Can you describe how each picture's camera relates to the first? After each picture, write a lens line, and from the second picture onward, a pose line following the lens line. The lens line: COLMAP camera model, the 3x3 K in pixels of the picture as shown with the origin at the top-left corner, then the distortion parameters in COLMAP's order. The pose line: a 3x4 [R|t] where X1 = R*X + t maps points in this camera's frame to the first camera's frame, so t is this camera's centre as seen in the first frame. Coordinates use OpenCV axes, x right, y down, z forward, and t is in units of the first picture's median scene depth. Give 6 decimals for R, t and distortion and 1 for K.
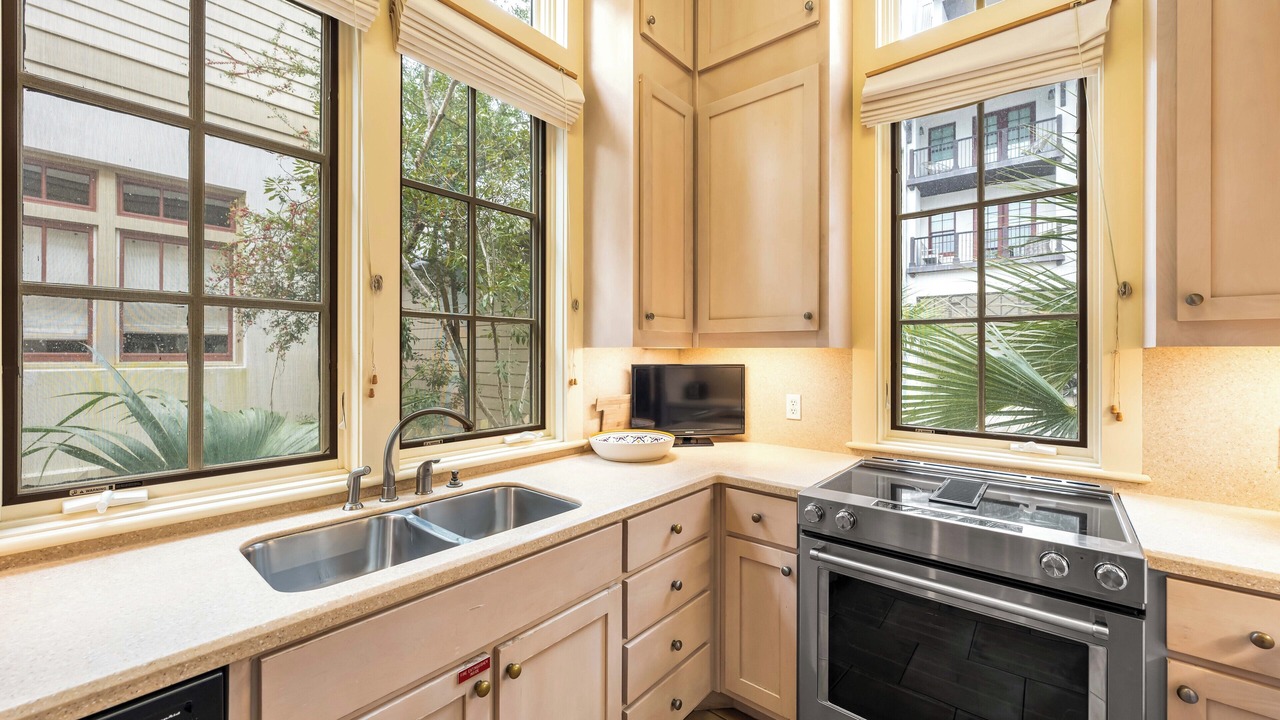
lens RADIAL K [[503.1, 0, 636.3], [0, 503.1, 360.6], [0, 0, 1]] dist [-0.001896, -0.000078]
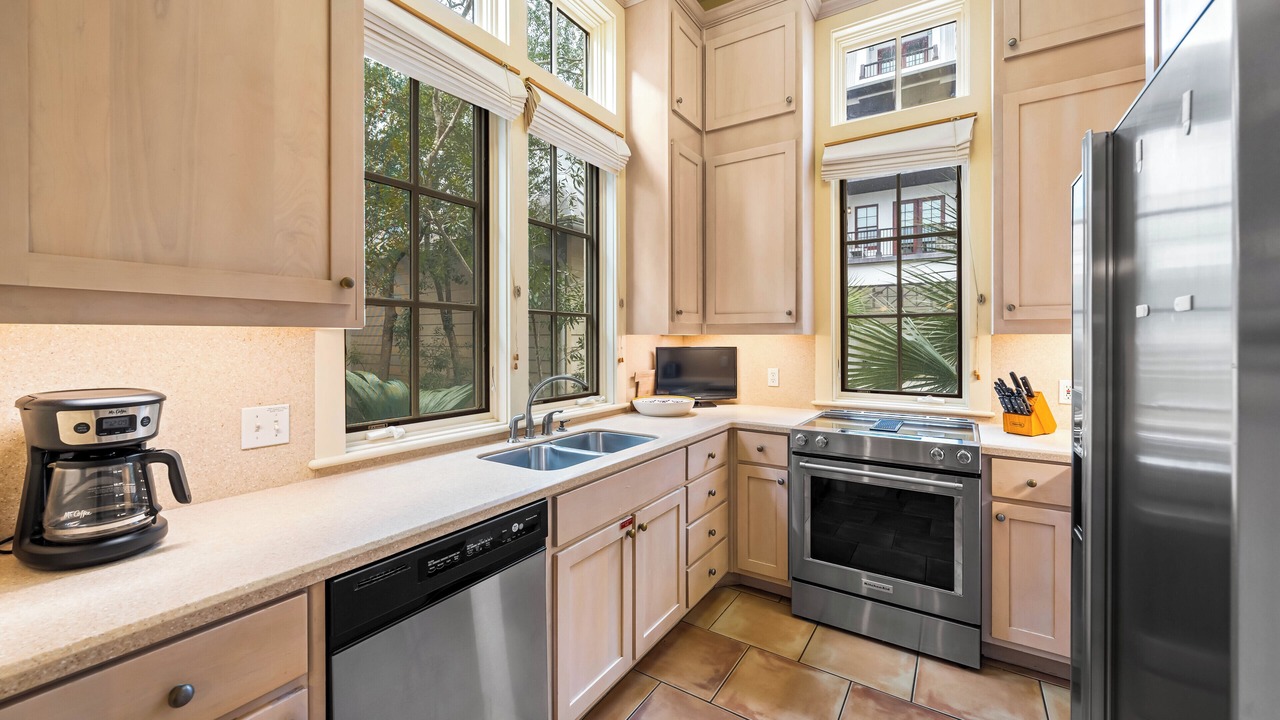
lens RADIAL K [[503.1, 0, 639.2], [0, 503.1, 348.1], [0, 0, 1]] dist [-0.001896, -0.000078]
pose [[0.992389, -0.005365, 0.123027, -0.284468], [0.004848, 0.999978, 0.004499, 0.004879], [-0.123049, -0.003869, 0.992393, -0.415900]]
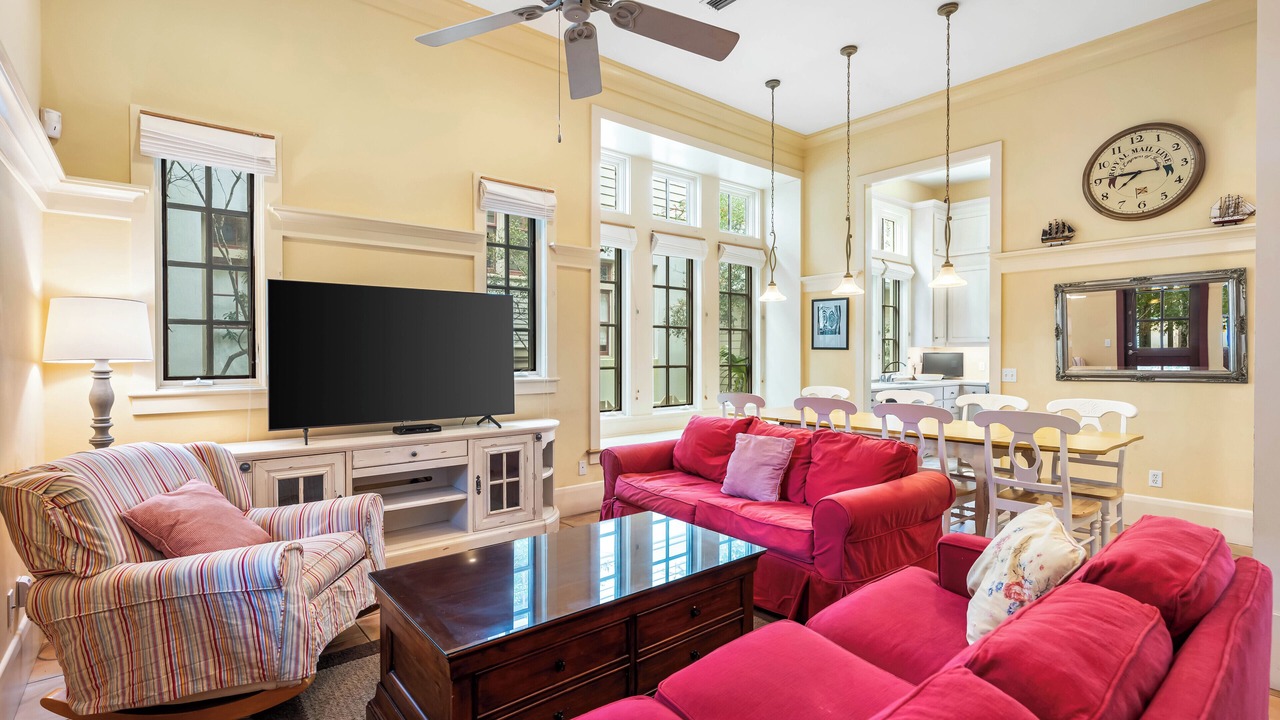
lens RADIAL K [[595.7, 0, 638.1], [0, 595.7, 357.9], [0, 0, 1]] dist [0.002178, 0.000070]
pose [[0.980960, -0.001164, -0.194206, -1.276705], [0.000297, 0.999990, -0.004495, 0.070662], [0.194210, 0.004352, 0.980950, -3.639042]]
